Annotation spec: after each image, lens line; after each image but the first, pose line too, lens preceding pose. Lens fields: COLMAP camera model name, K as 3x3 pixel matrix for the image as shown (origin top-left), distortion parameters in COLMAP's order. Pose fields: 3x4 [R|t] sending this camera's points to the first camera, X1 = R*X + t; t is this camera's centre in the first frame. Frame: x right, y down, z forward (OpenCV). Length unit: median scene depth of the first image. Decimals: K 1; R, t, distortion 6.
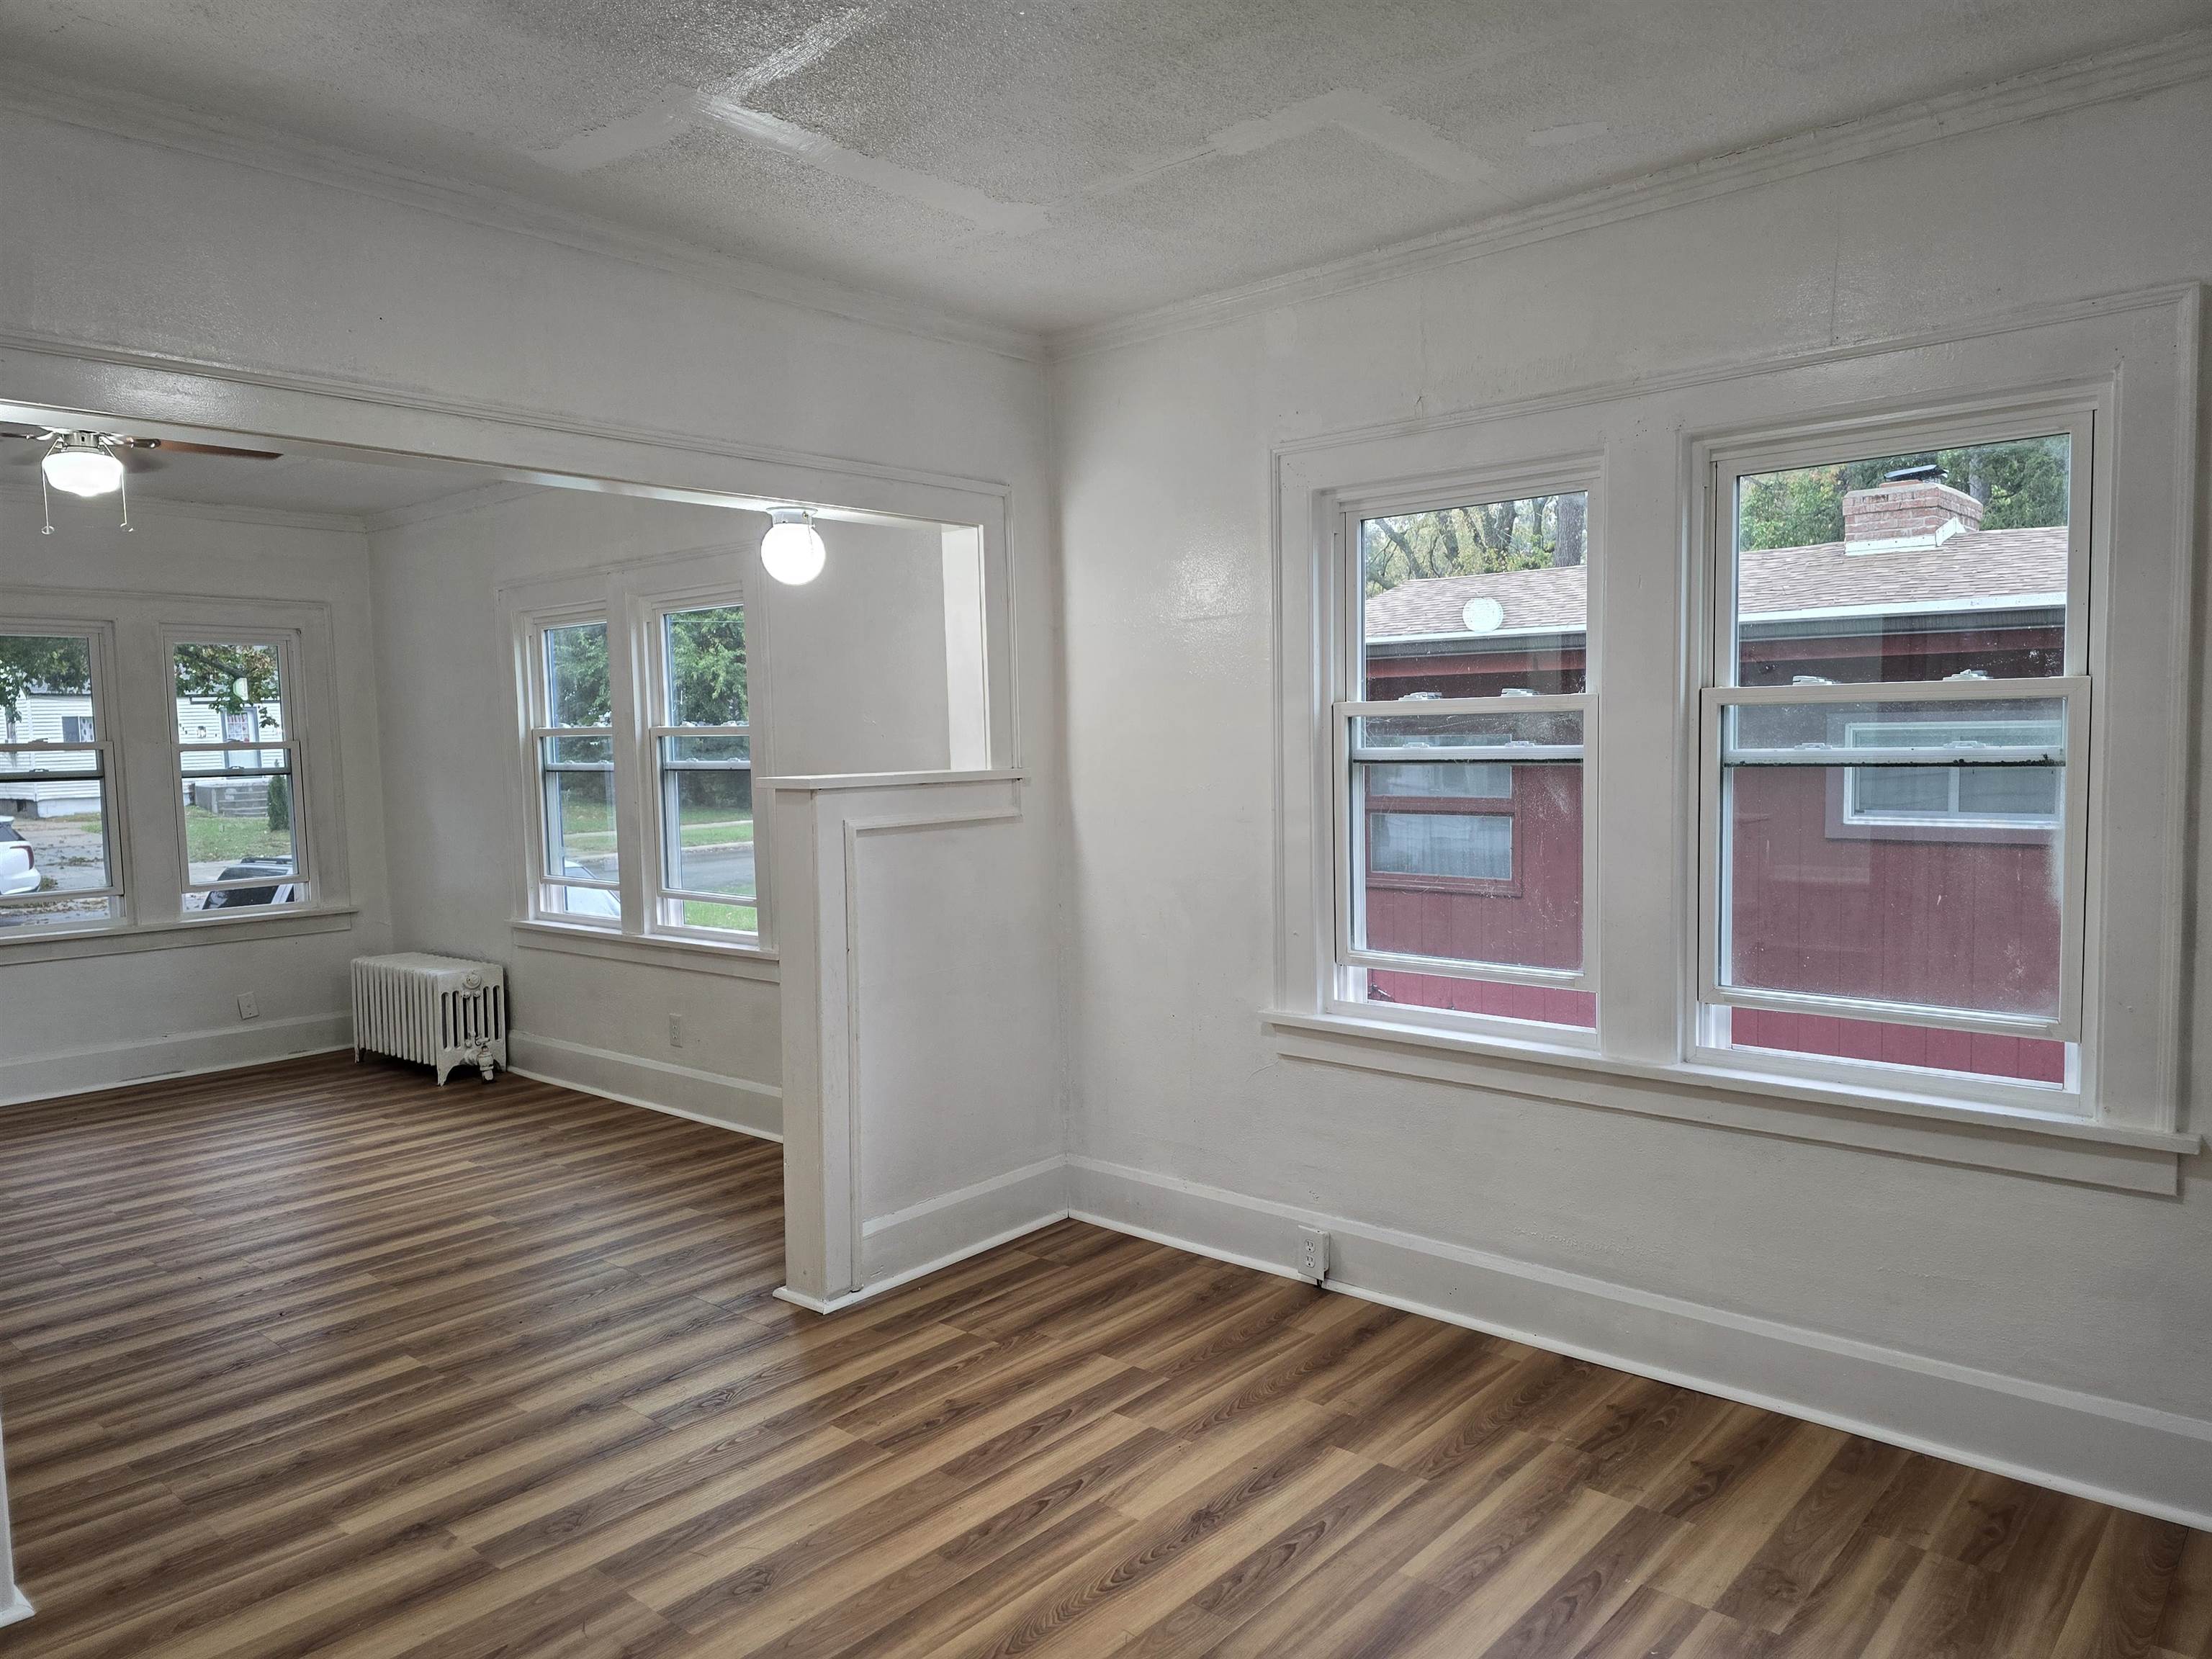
lens RADIAL K [[1497.0, 0, 1113.6], [0, 1497.0, 836.9], [0, 0, 1]] dist [0.074897, -0.071042]
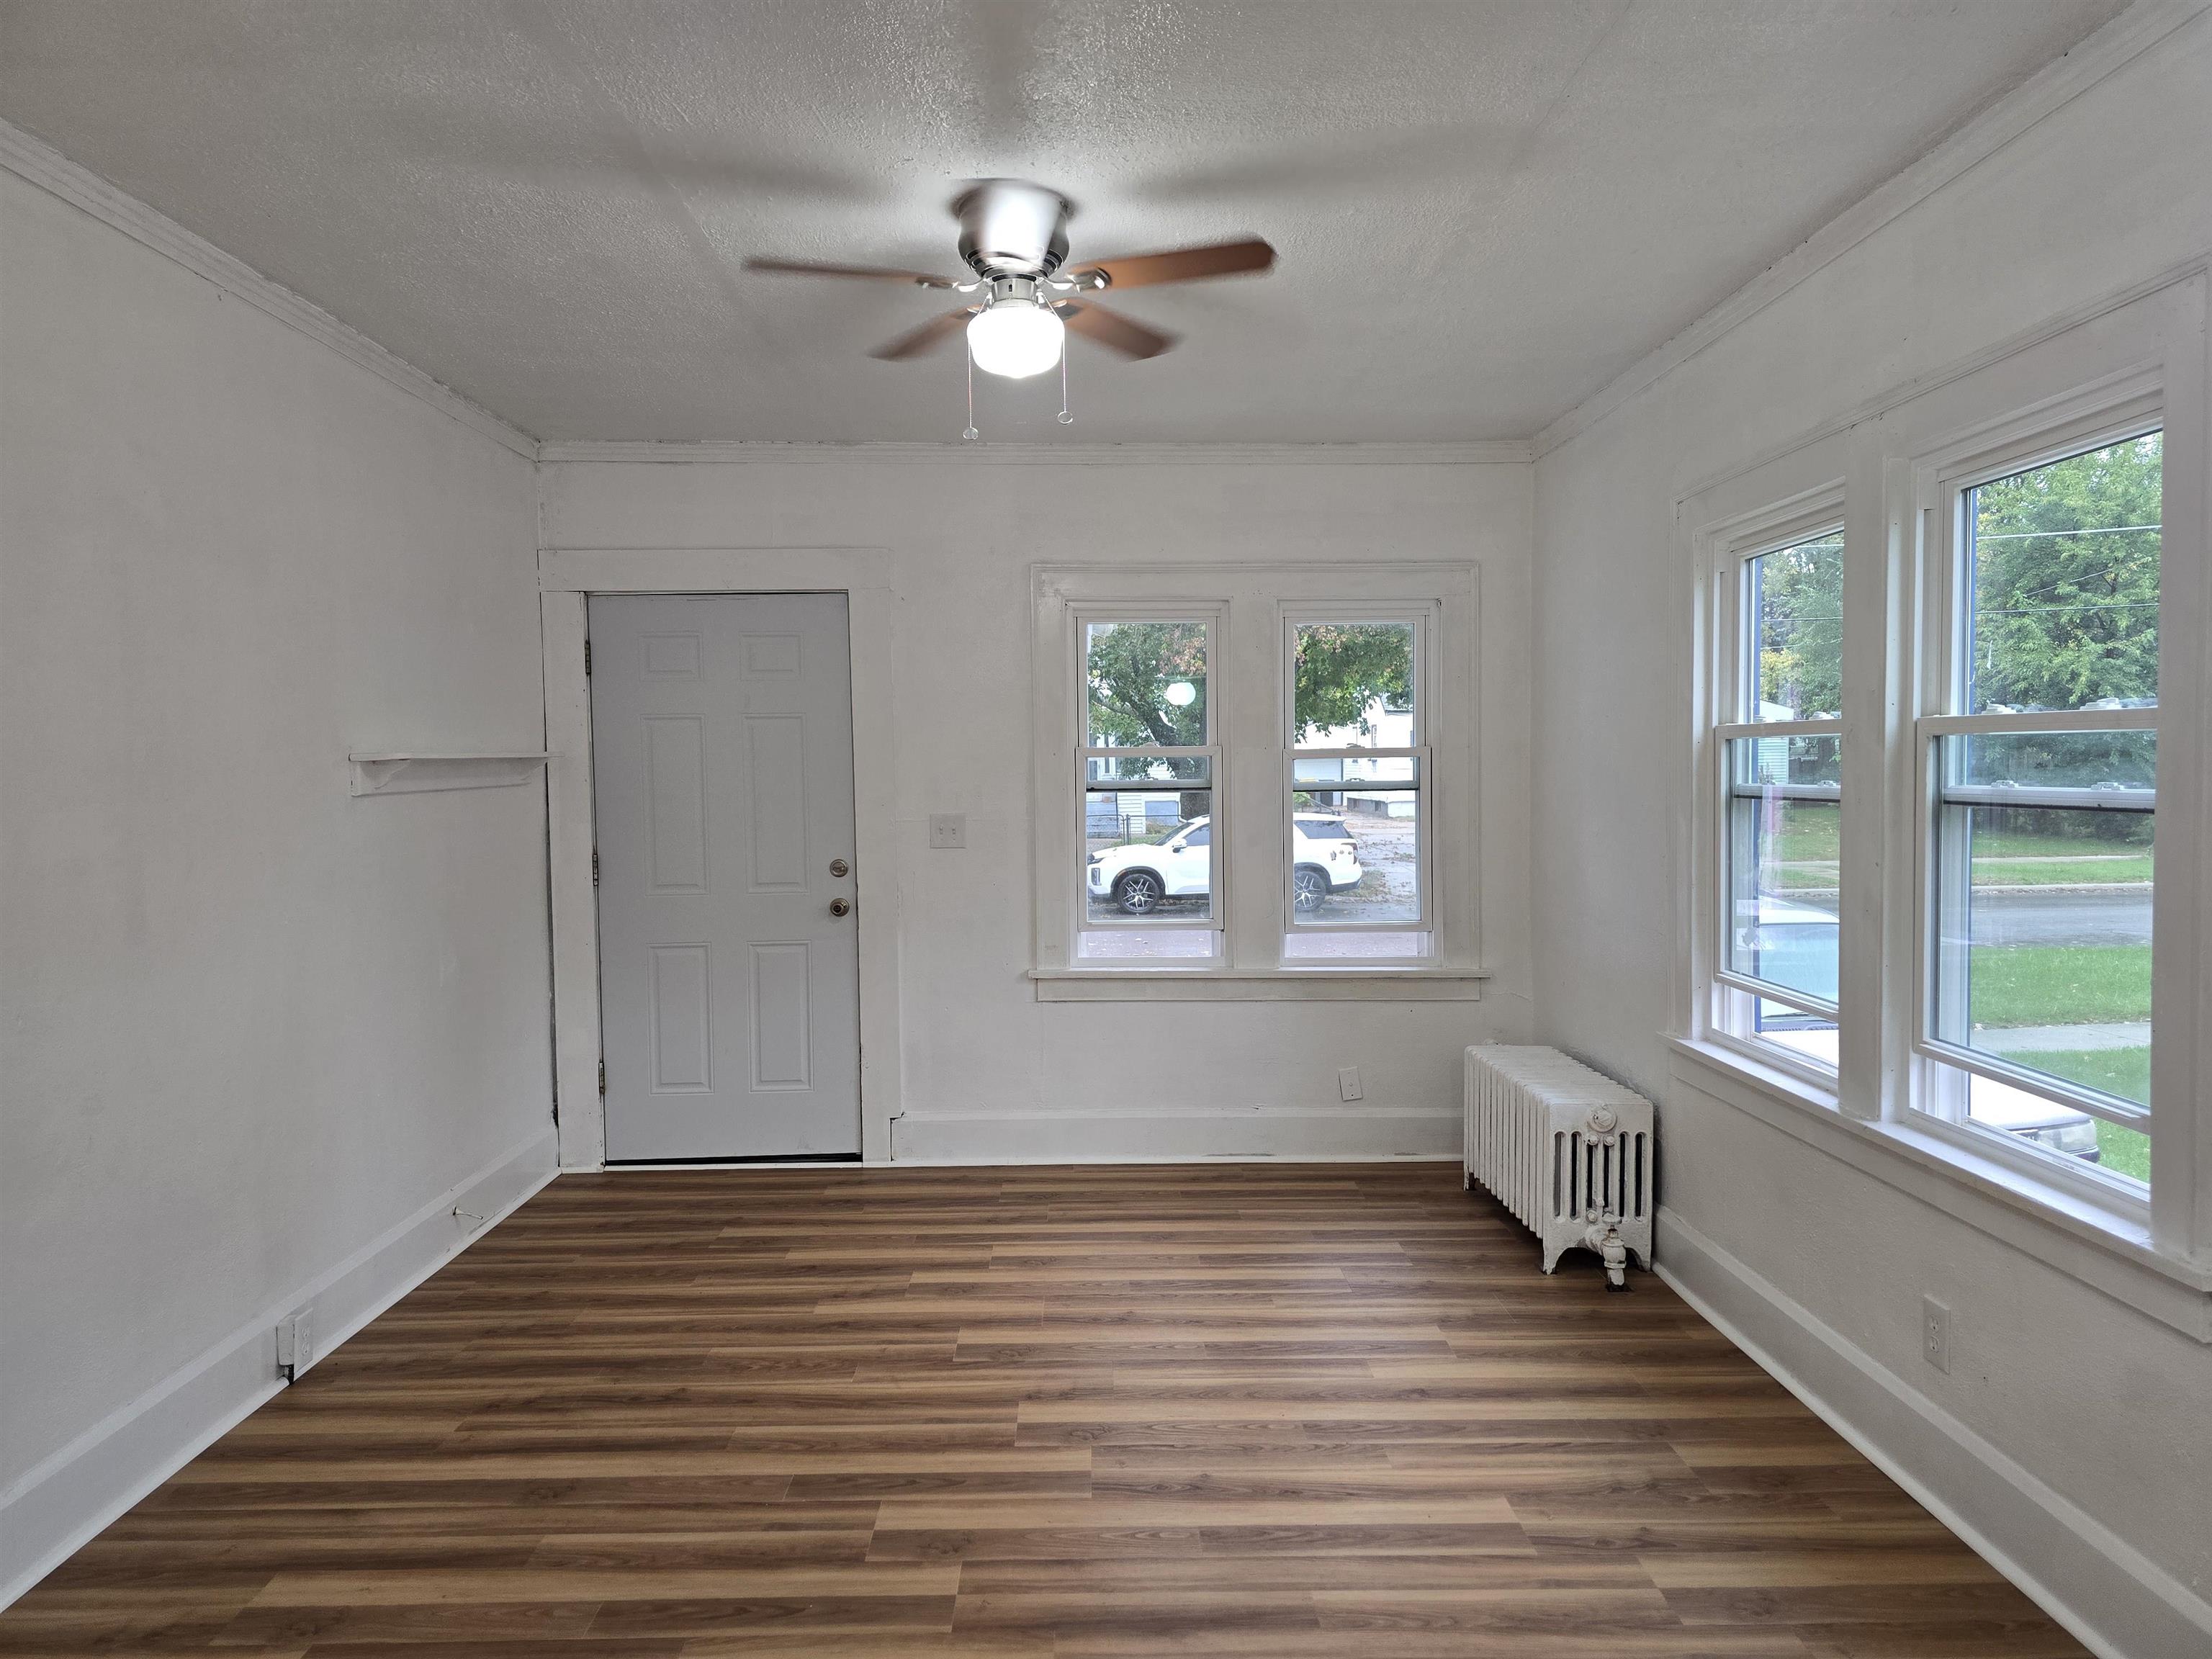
lens RADIAL K [[1471.7, 0, 1106.0], [0, 1471.7, 829.5], [0, 0, 1]] dist [0.077119, -0.071714]
pose [[0.675850, 0.047204, -0.735526, -0.122887], [-0.056723, 0.998318, 0.011948, -0.026174], [0.734853, 0.033646, 0.677391, 0.469816]]
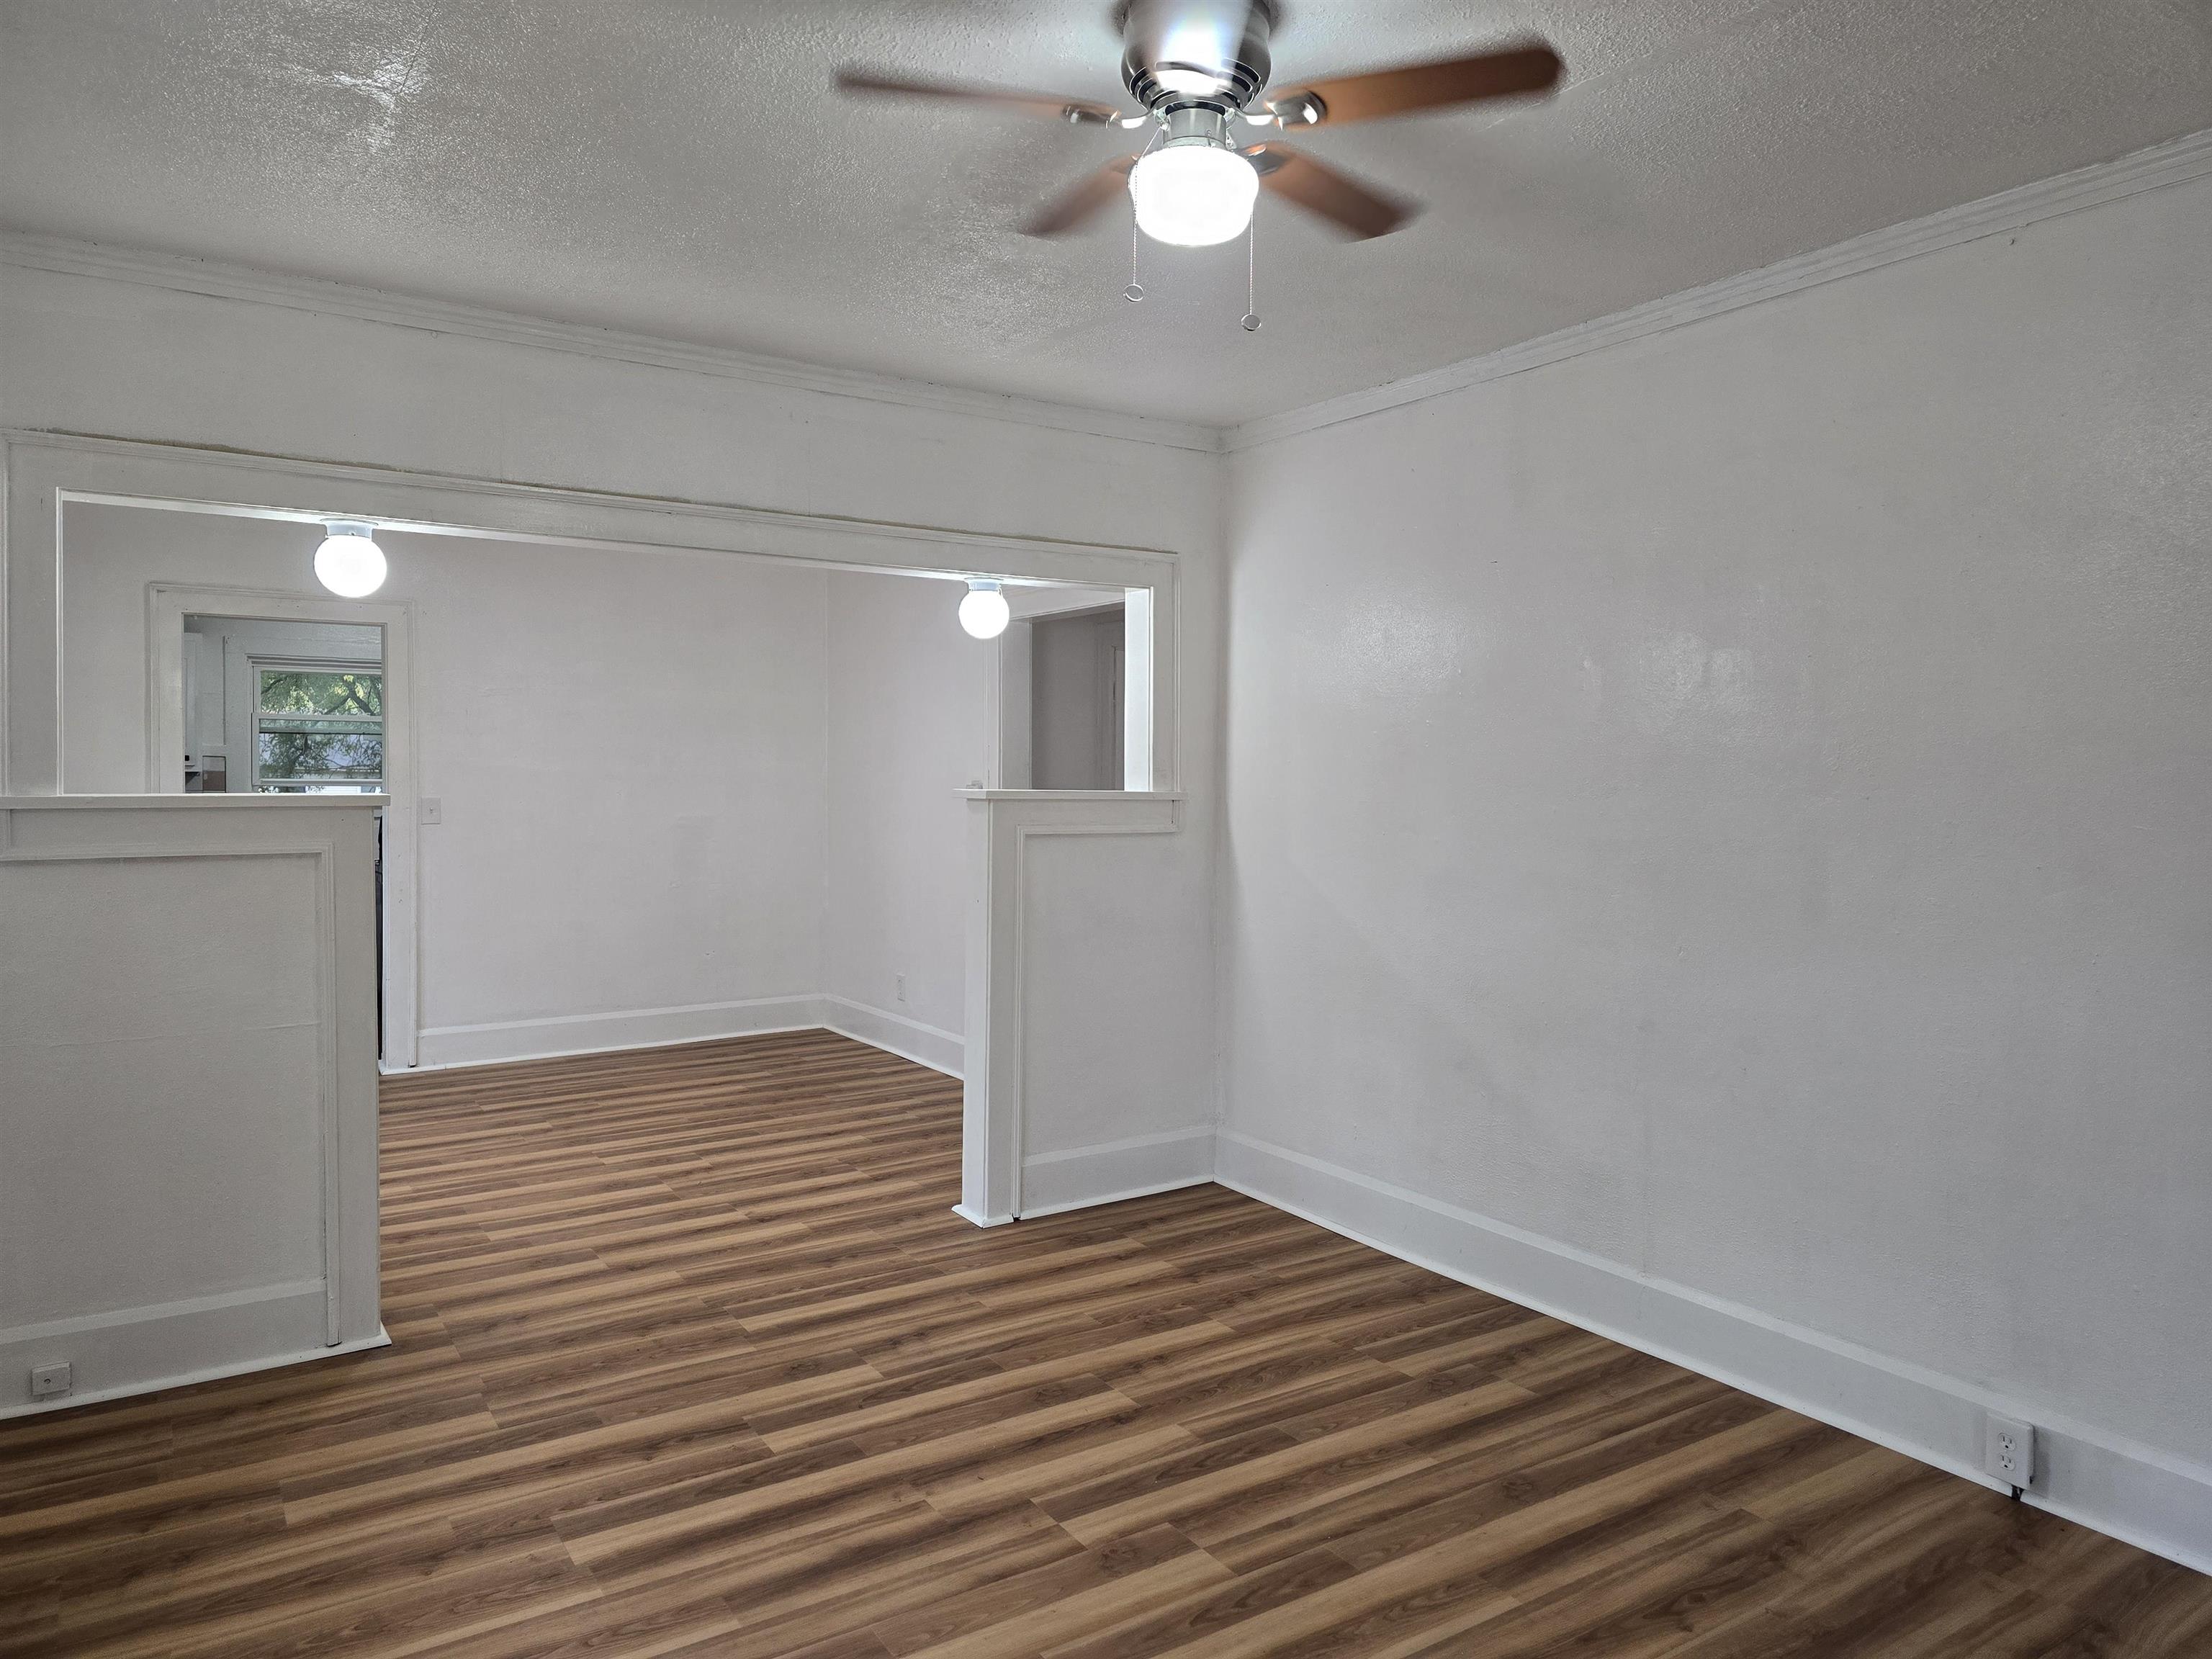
lens RADIAL K [[1471.7, 0, 1106.0], [0, 1471.7, 829.5], [0, 0, 1]] dist [0.077119, -0.071714]
pose [[-0.963926, 0.006700, 0.266084, -0.613867], [0.035972, 0.993791, 0.105288, -0.066309], [-0.263727, 0.111061, -0.958182, 1.180820]]
